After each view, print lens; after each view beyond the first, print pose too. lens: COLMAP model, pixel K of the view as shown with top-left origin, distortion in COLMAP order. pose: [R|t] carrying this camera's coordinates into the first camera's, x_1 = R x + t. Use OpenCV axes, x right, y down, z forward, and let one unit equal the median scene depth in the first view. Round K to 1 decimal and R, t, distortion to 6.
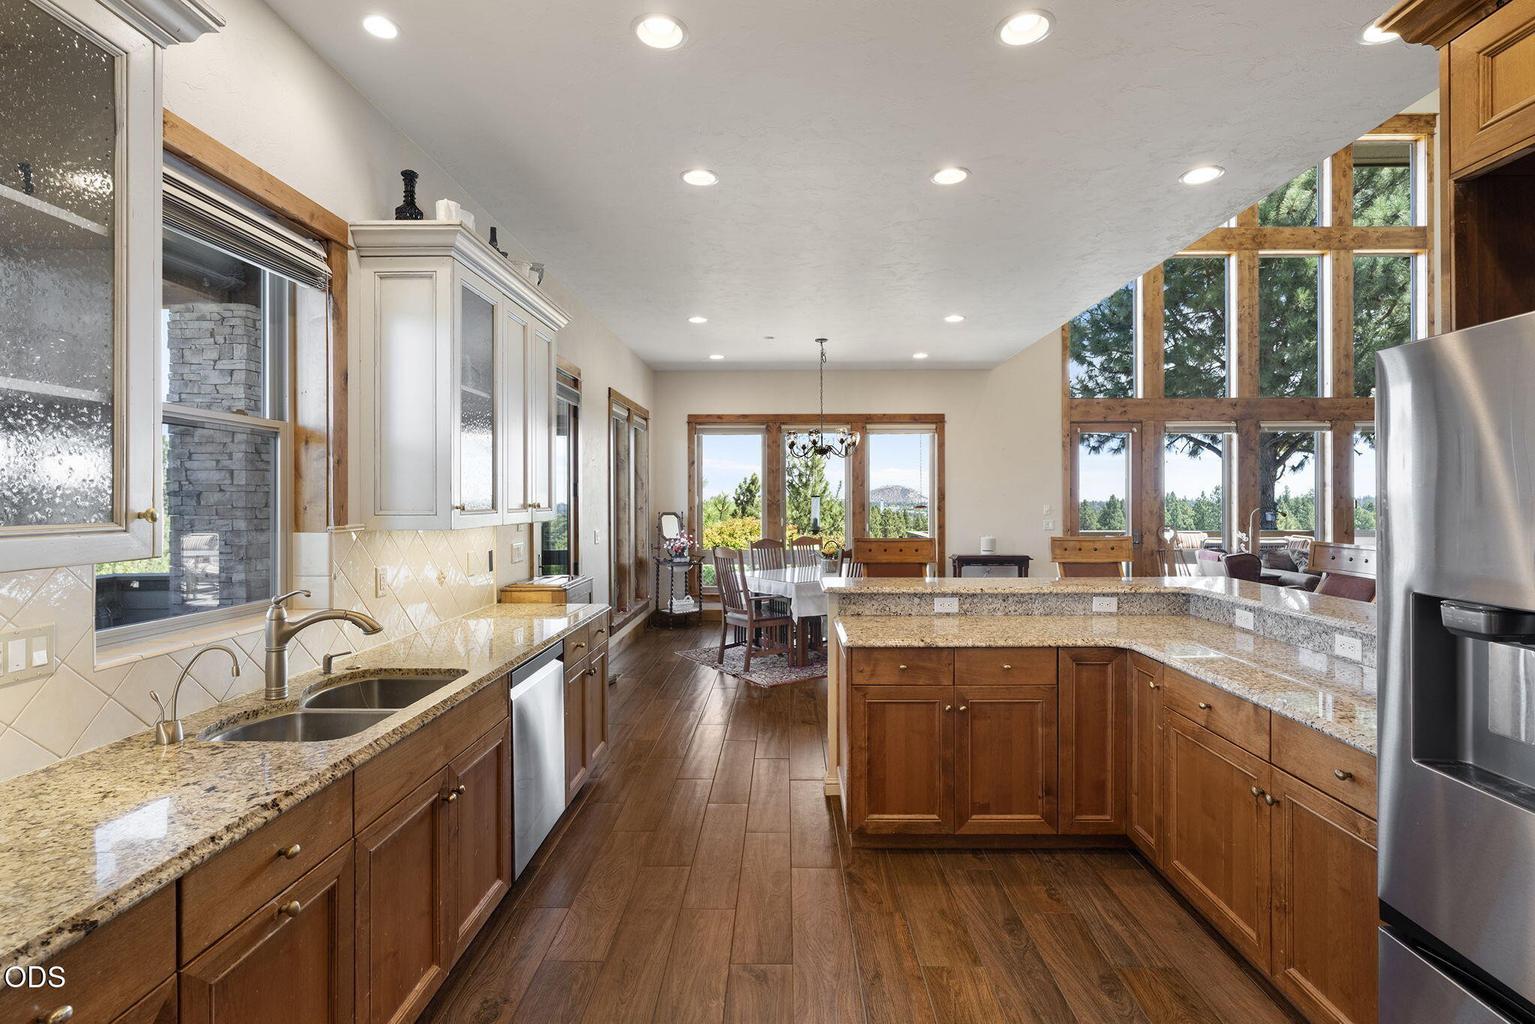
lens RADIAL K [[9176.0, 0, 767.3], [0, 9176.0, 510.9], [0, 0, 1]] dist [1.548844, 0.000000]
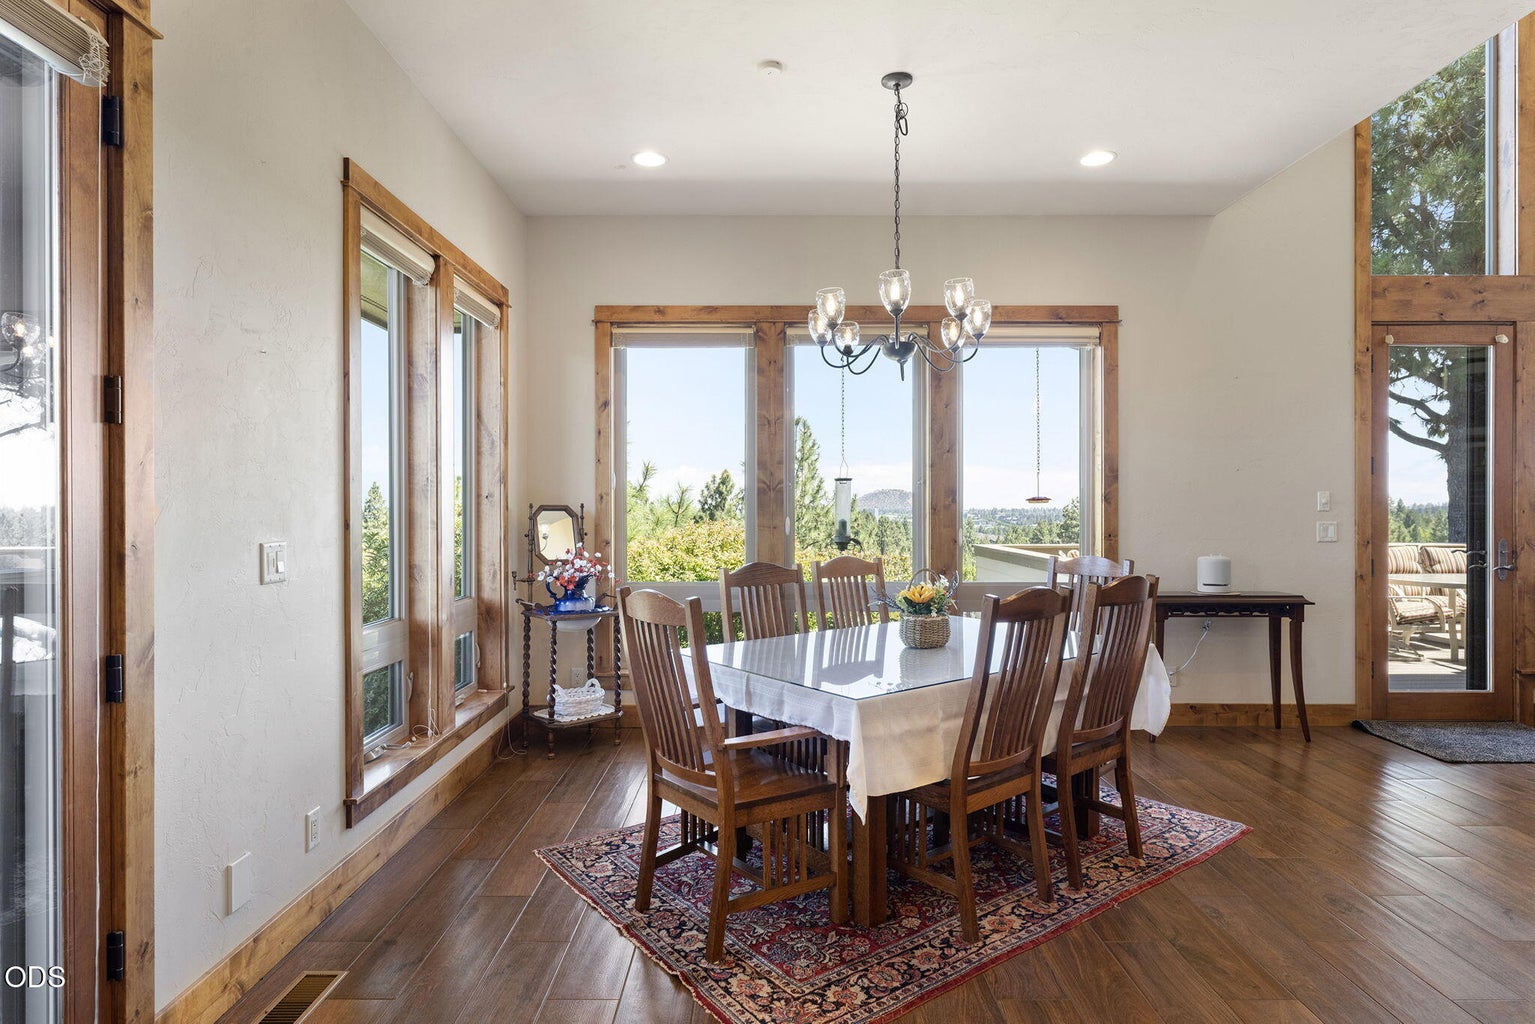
lens RADIAL K [[9176.0, 0, 767.4], [0, 9176.0, 513.6], [0, 0, 1]] dist [1.548844, 0.000000]
pose [[0.999994, -0.000272, 0.003392, -0.001151], [0.000276, 0.999999, -0.001021, 0.001079], [-0.003391, 0.001022, 0.999994, 0.515916]]
